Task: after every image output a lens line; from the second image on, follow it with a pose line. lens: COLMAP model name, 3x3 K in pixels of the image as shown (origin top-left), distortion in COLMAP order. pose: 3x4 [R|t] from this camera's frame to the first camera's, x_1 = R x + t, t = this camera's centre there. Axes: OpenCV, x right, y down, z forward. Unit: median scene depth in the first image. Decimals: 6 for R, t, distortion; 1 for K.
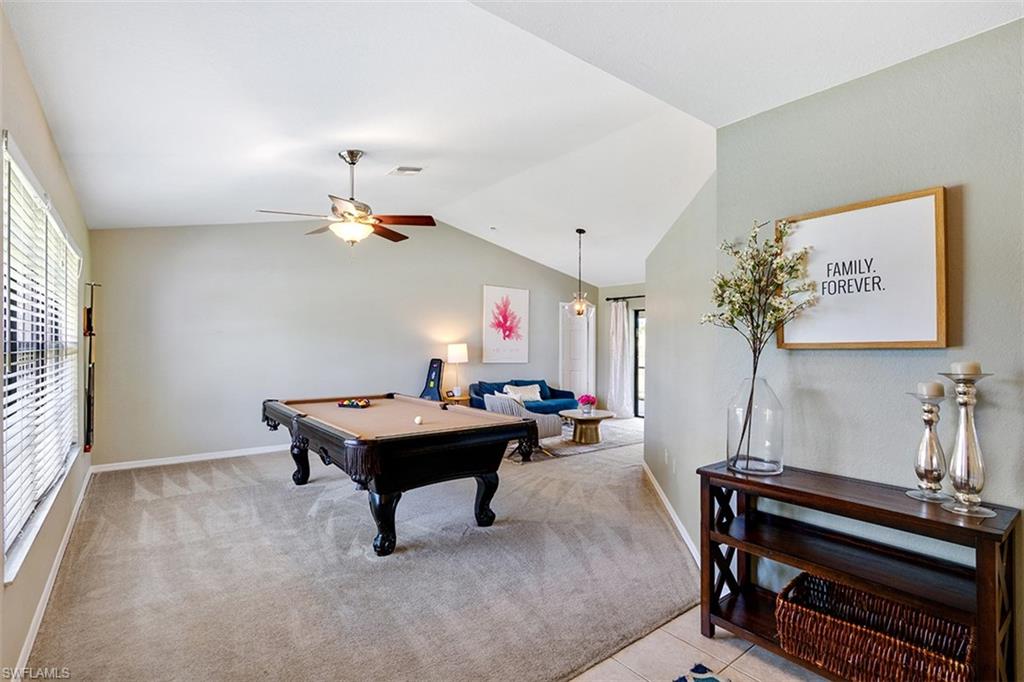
lens RADIAL K [[498.1, 0, 510.7], [0, 498.1, 344.7], [0, 0, 1]] dist [0.001544, 0.000101]
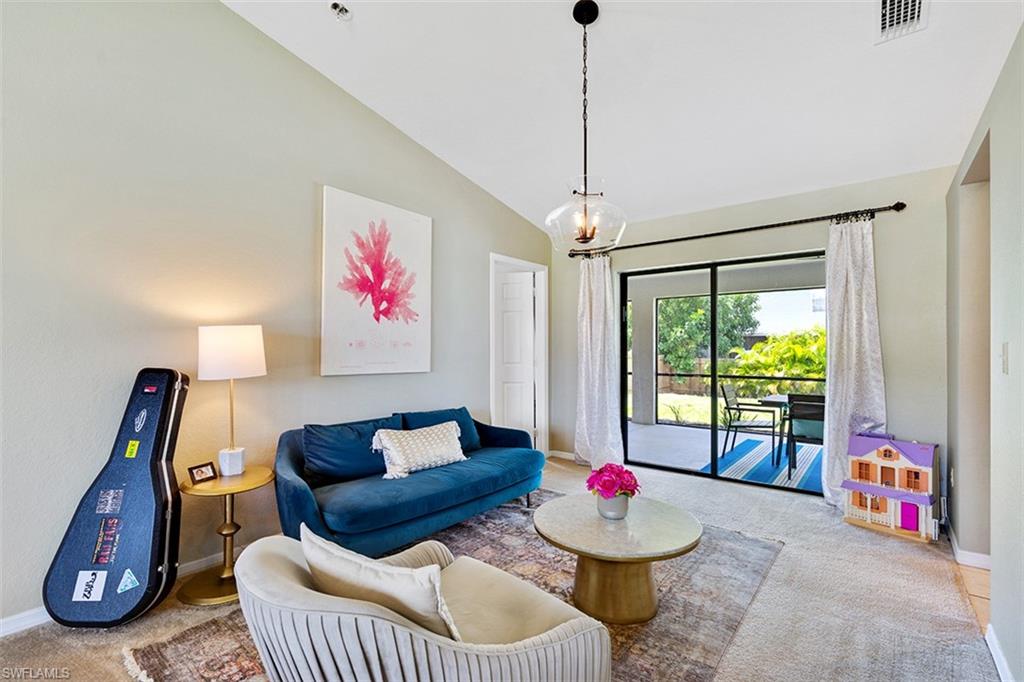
lens RADIAL K [[461.9, 0, 511.4], [0, 461.9, 345.3], [0, 0, 1]] dist [-0.003275, 0.000277]
pose [[0.970820, -0.001944, 0.239800, 0.005514], [0.001845, 0.999998, 0.000638, 0.013234], [-0.239801, -0.000177, 0.970822, 0.650768]]
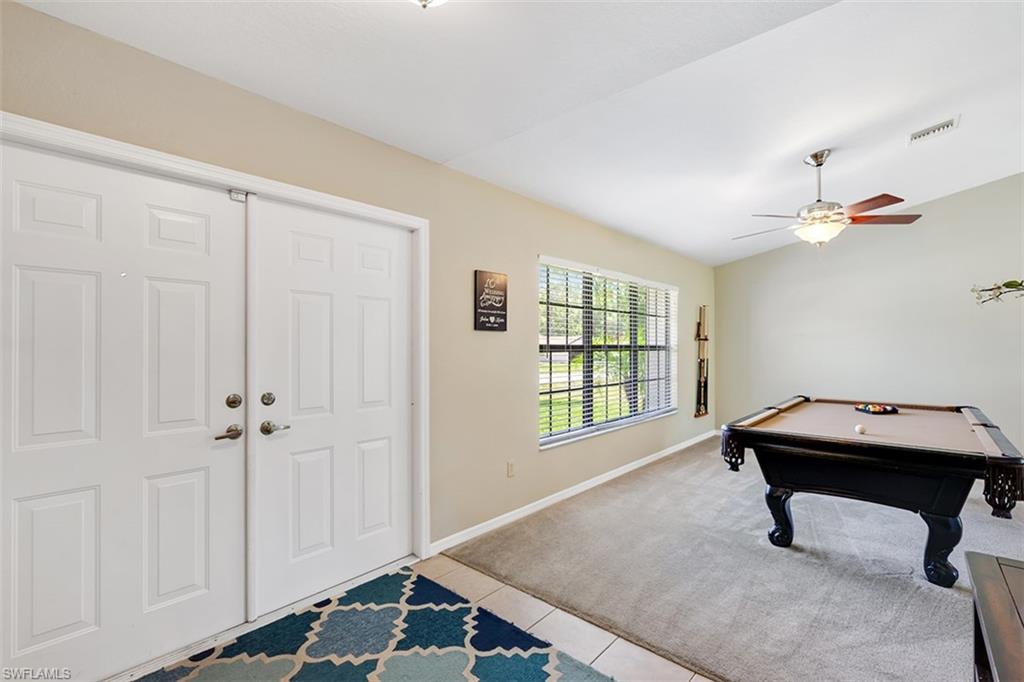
lens RADIAL K [[461.9, 0, 511.4], [0, 461.9, 345.3], [0, 0, 1]] dist [-0.003275, 0.000277]
pose [[0.183038, -0.004582, -0.983095, 0.259463], [-0.000991, 0.999988, -0.004845, 0.002780], [0.983105, 0.001861, 0.183031, 0.117662]]
